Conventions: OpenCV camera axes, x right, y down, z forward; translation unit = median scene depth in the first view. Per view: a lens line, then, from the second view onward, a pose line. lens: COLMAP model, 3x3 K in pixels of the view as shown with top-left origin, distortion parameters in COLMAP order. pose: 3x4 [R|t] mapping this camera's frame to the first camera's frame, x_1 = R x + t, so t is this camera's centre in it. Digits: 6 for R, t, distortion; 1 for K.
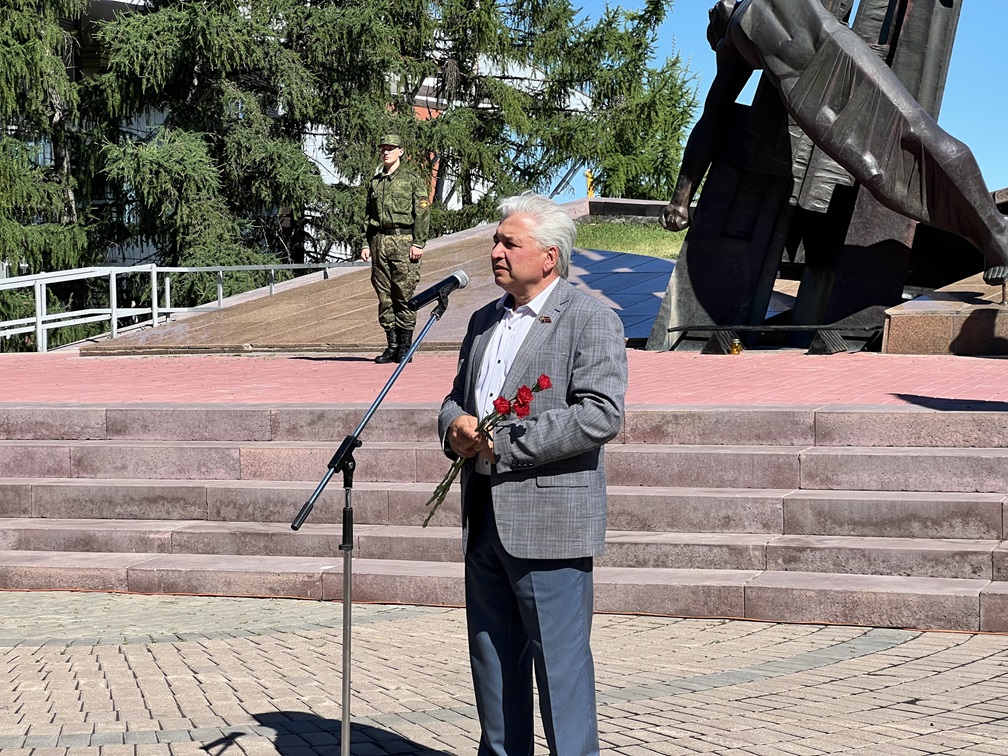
lens RADIAL K [[2277.9, 0, 504.9], [0, 2277.9, 377.4], [0, 0, 1]] dist [0.214736, 0.000000]
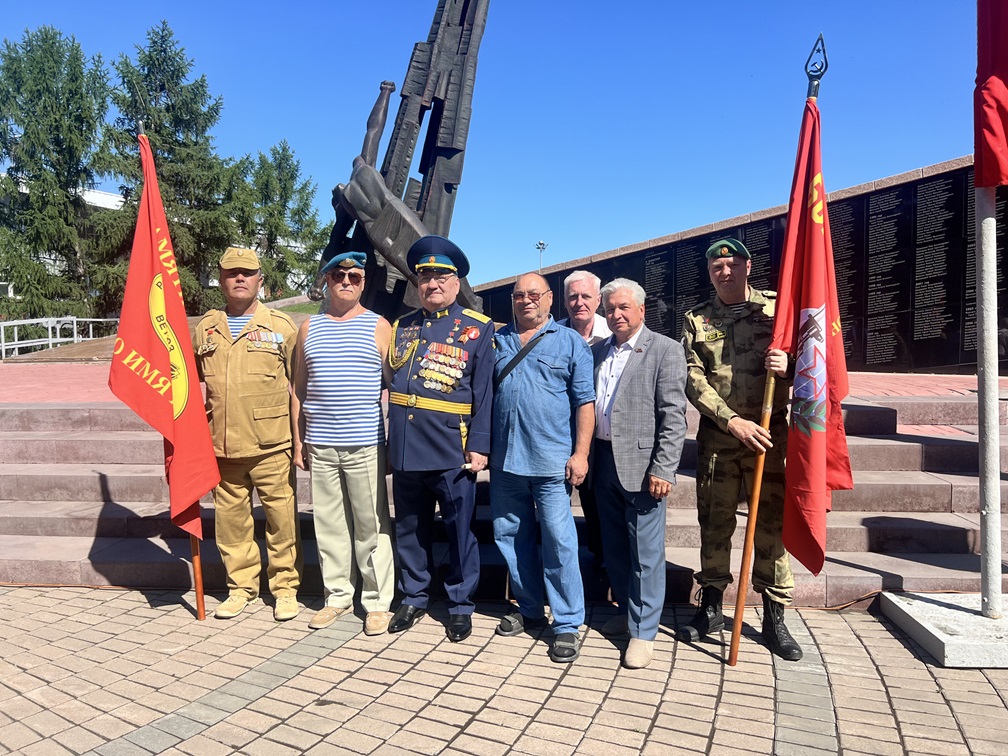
lens RADIAL K [[767.9, 0, 502.9], [0, 767.9, 376.1], [0, 0, 1]] dist [0.030930, -0.000570]
pose [[0.972883, -0.005571, 0.231230, 0.079428], [0.001708, 0.999856, 0.016902, -0.010164], [-0.231291, -0.016048, 0.972752, 0.321555]]
